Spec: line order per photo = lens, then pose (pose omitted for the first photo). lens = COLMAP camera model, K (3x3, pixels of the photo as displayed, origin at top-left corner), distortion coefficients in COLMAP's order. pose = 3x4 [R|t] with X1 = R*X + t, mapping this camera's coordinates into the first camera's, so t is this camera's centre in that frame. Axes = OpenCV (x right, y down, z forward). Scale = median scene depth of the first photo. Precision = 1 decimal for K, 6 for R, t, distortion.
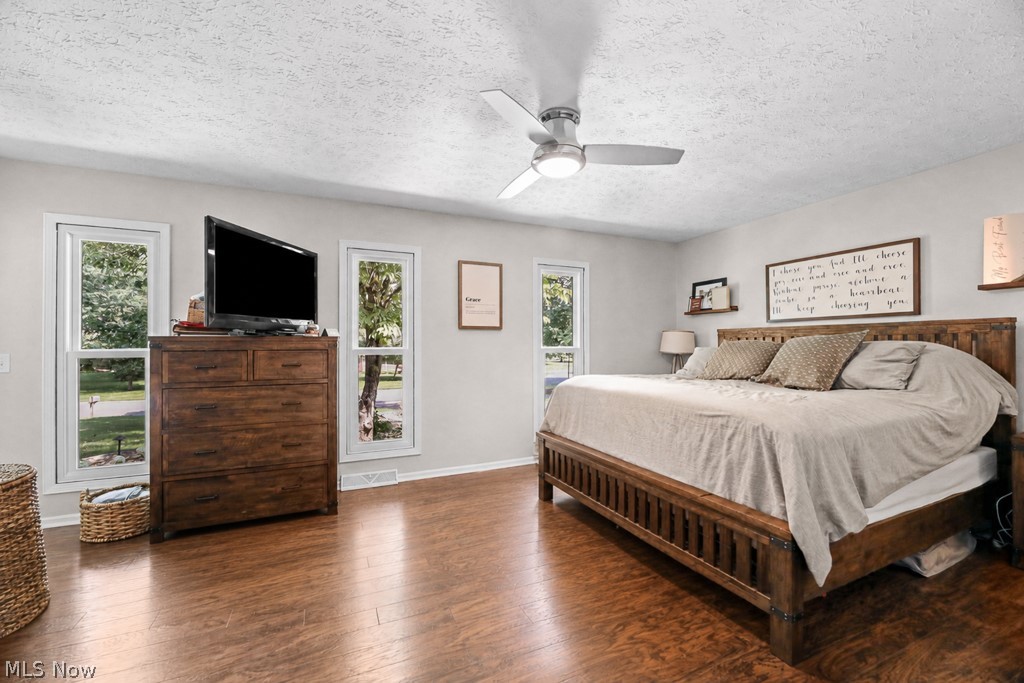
lens RADIAL K [[418.5, 0, 515.4], [0, 418.5, 344.4], [0, 0, 1]] dist [-0.001483, -0.002388]
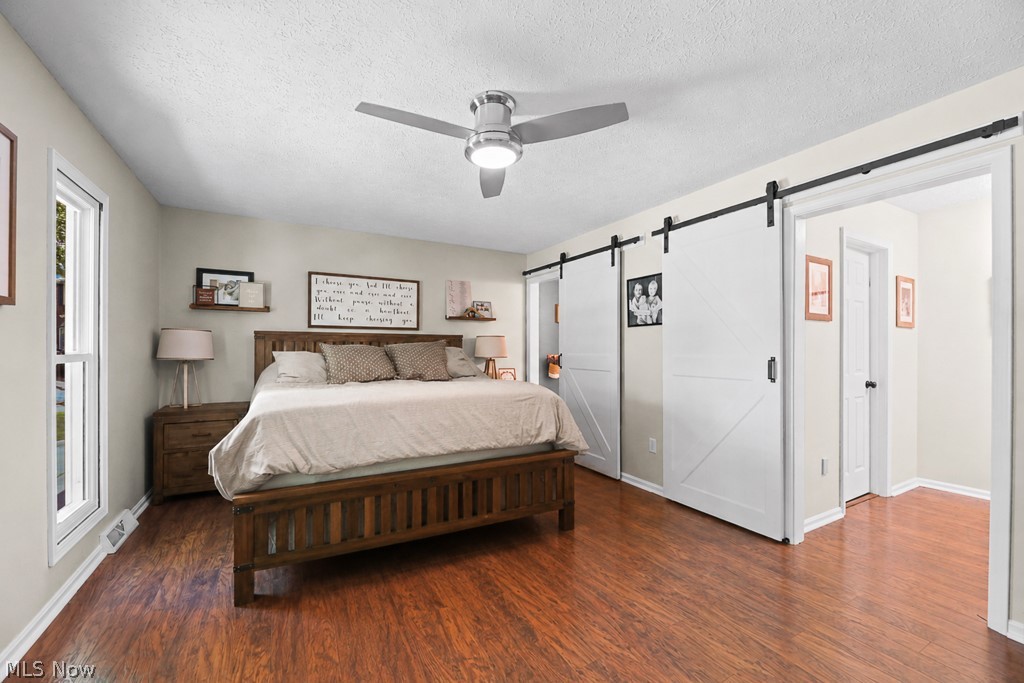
lens RADIAL K [[418.5, 0, 516.2], [0, 418.5, 347.8], [0, 0, 1]] dist [-0.001483, -0.002388]
pose [[-0.081598, 0.010735, 0.996607, -0.476246], [-0.006492, 0.999915, -0.011302, 0.006797], [-0.996644, -0.007392, -0.081522, 0.582814]]
